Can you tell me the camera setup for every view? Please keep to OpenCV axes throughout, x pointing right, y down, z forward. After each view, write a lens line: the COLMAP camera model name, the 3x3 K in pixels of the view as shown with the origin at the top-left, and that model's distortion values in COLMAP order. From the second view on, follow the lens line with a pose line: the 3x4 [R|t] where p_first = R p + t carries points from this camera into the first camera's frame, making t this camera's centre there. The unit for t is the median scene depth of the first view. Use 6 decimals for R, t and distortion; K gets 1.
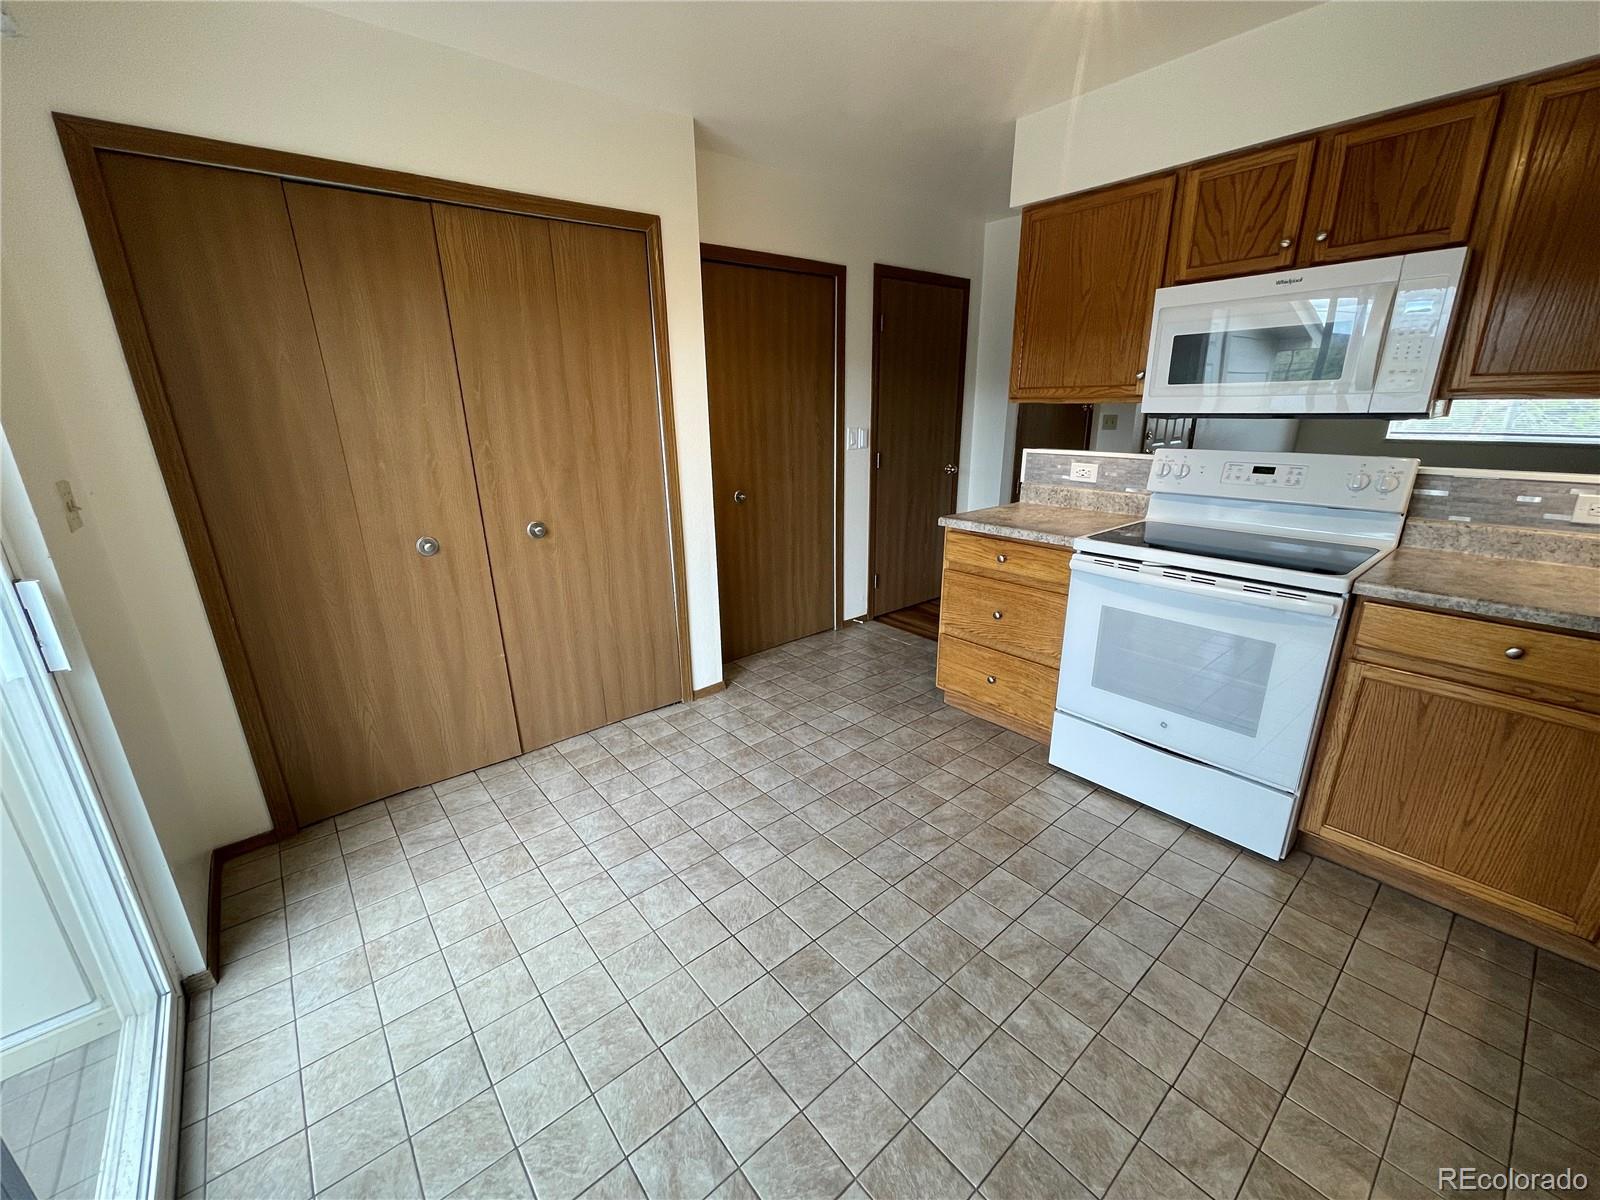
lens RADIAL K [[647.7, 0, 799.6], [0, 647.7, 600.0], [0, 0, 1]] dist [-0.001276, -0.000090]
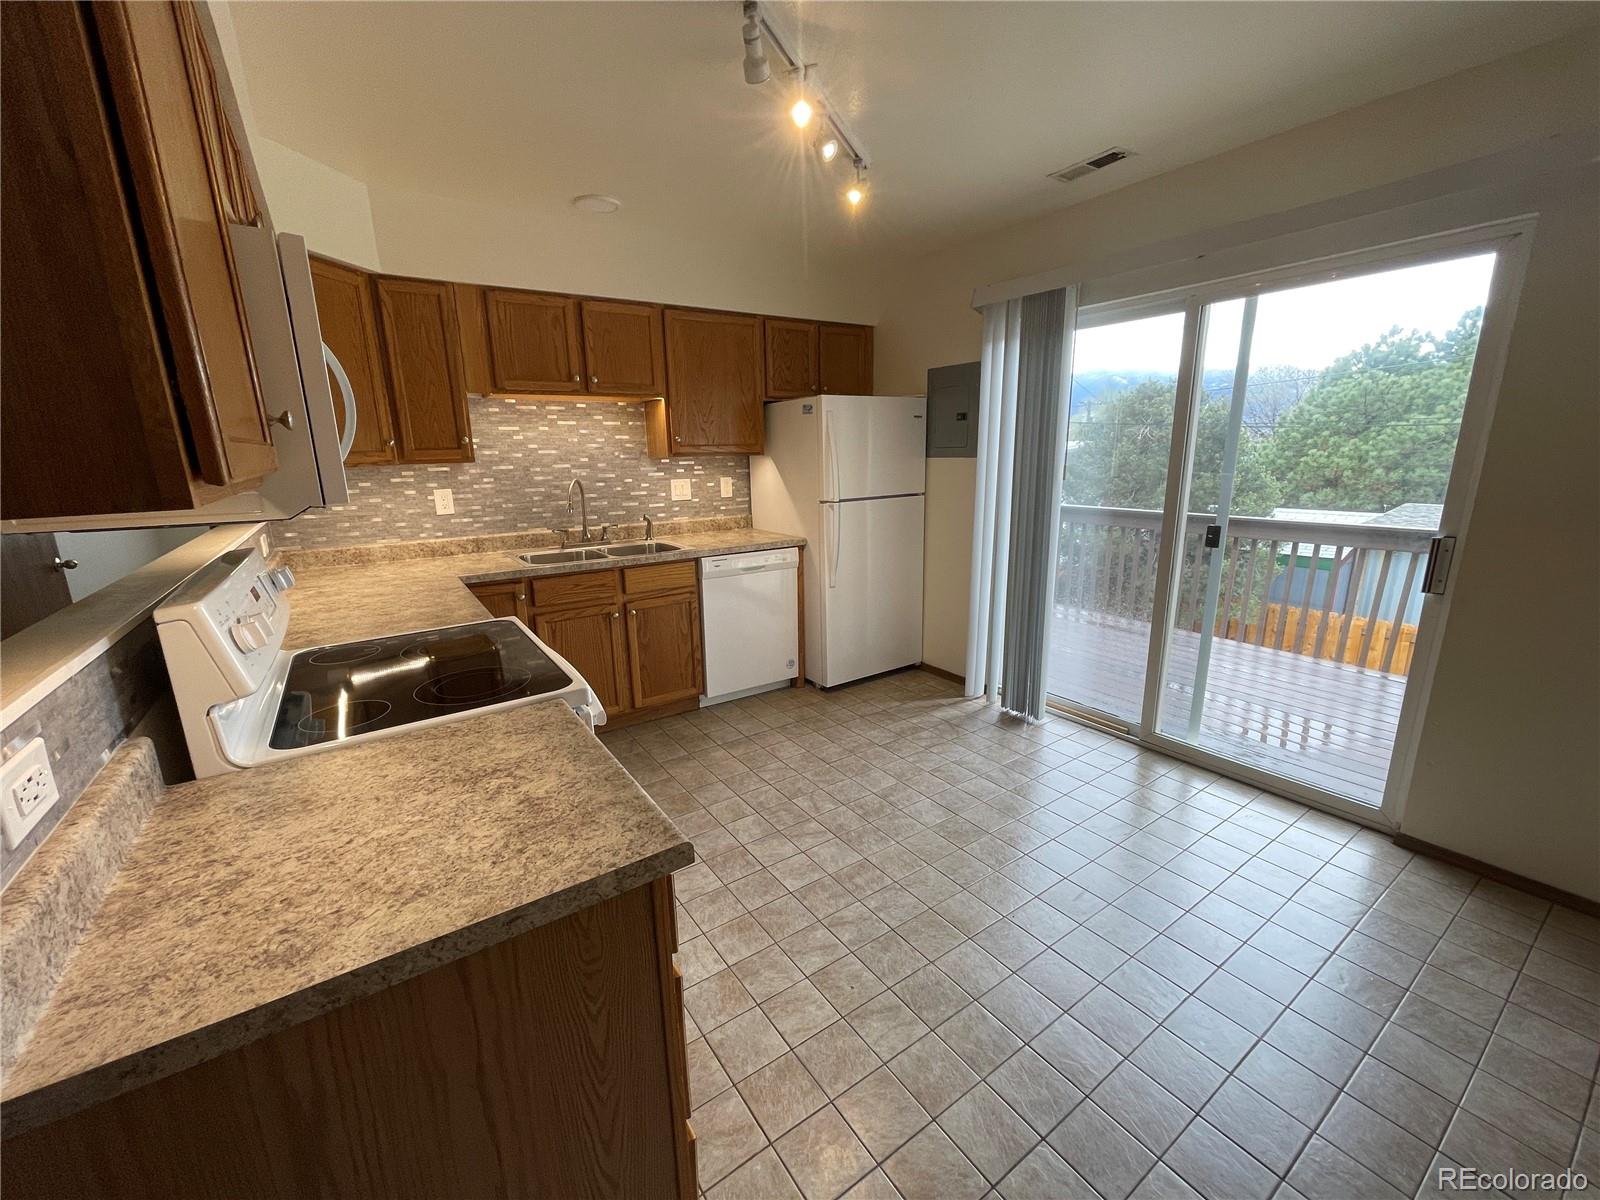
lens RADIAL K [[647.7, 0, 799.6], [0, 647.7, 603.6], [0, 0, 1]] dist [-0.001276, -0.000090]
pose [[-0.994254, 0.012323, 0.106339, 0.168903], [0.065311, 0.856887, 0.511350, -0.501876], [-0.084819, 0.515356, -0.852768, 1.585175]]
